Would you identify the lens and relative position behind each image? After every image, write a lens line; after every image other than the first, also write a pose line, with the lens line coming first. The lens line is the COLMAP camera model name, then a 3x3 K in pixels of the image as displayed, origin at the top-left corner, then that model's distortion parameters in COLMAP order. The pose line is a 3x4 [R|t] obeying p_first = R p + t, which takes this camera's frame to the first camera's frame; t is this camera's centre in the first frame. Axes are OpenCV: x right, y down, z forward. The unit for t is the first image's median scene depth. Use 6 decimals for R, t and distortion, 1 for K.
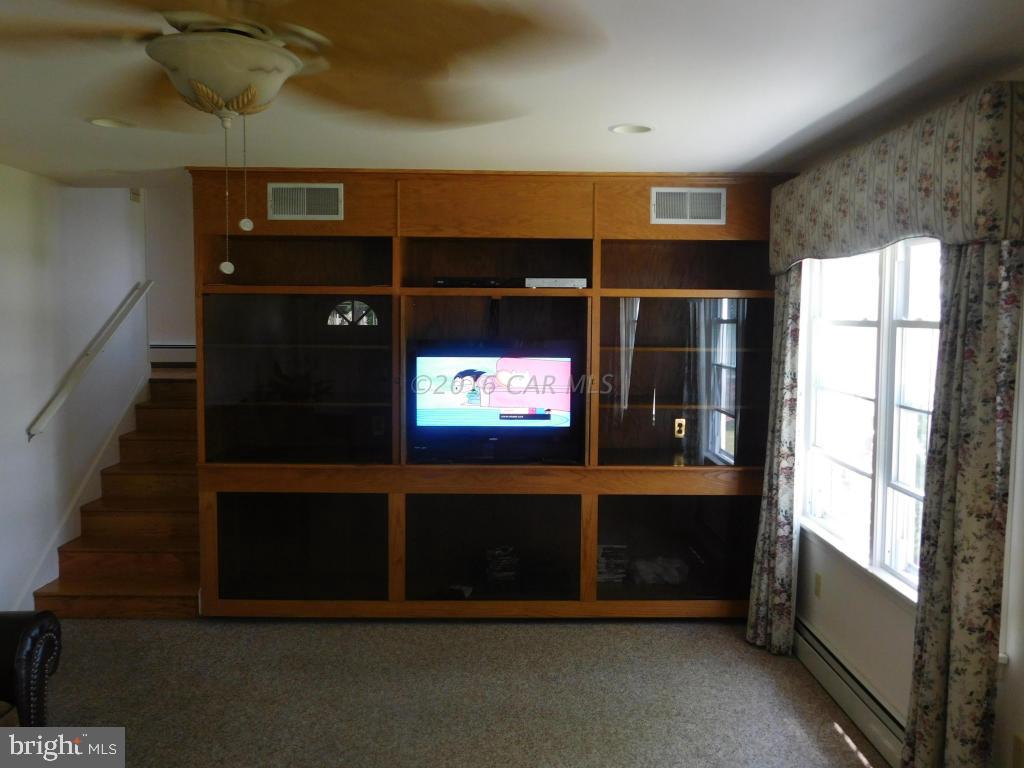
lens RADIAL K [[891.4, 0, 518.2], [0, 891.4, 384.0], [0, 0, 1]] dist [-0.021155, 0.029581]
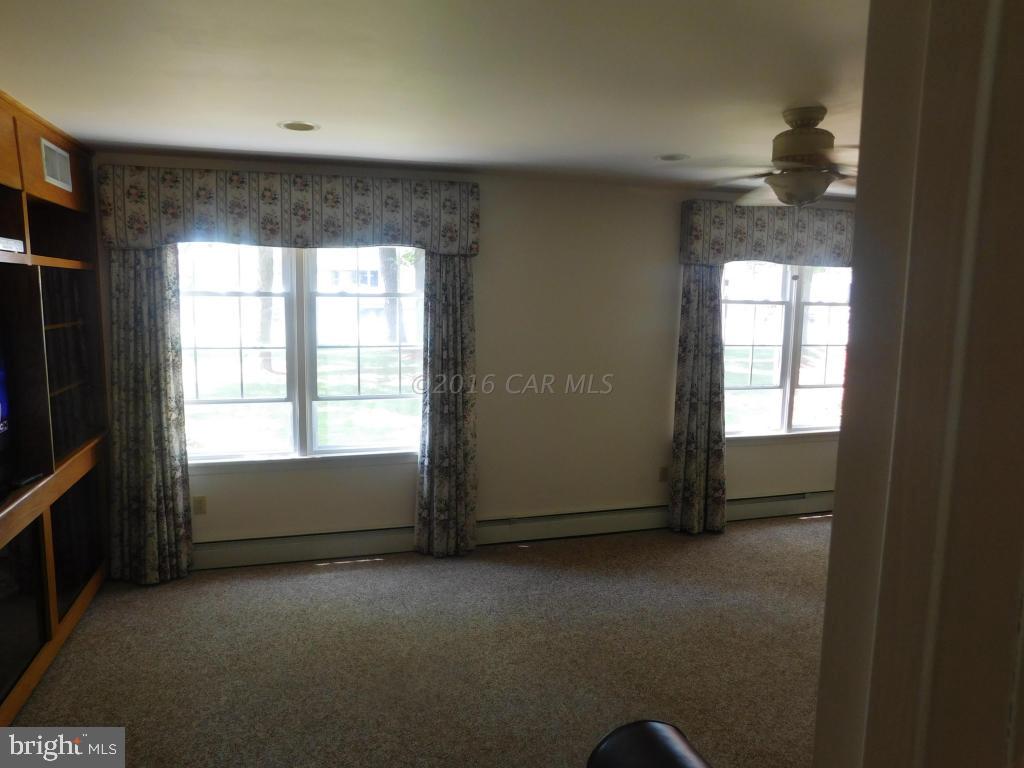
lens RADIAL K [[660.8, 0, 510.3], [0, 660.8, 382.5], [0, 0, 1]] dist [-0.039043, 0.001557]
pose [[-0.269093, -0.126129, 0.954819, -0.625915], [0.061712, 0.987092, 0.147784, -0.052280], [-0.961135, 0.098692, -0.257836, 0.791280]]
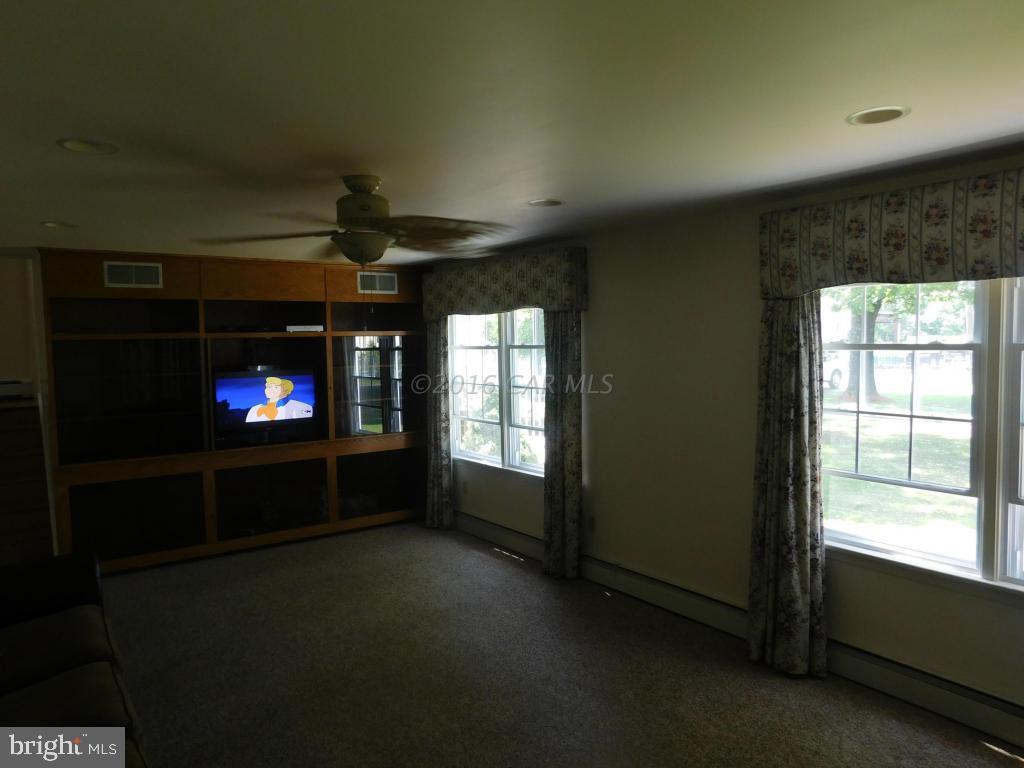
lens RADIAL K [[699.5, 0, 514.1], [0, 699.5, 383.7], [0, 0, 1]] dist [-0.078006, 0.067213]
pose [[0.814619, -0.058560, 0.577033, -0.408893], [0.070953, 0.997479, 0.001062, 0.013393], [-0.575640, 0.040077, 0.816720, -0.265912]]
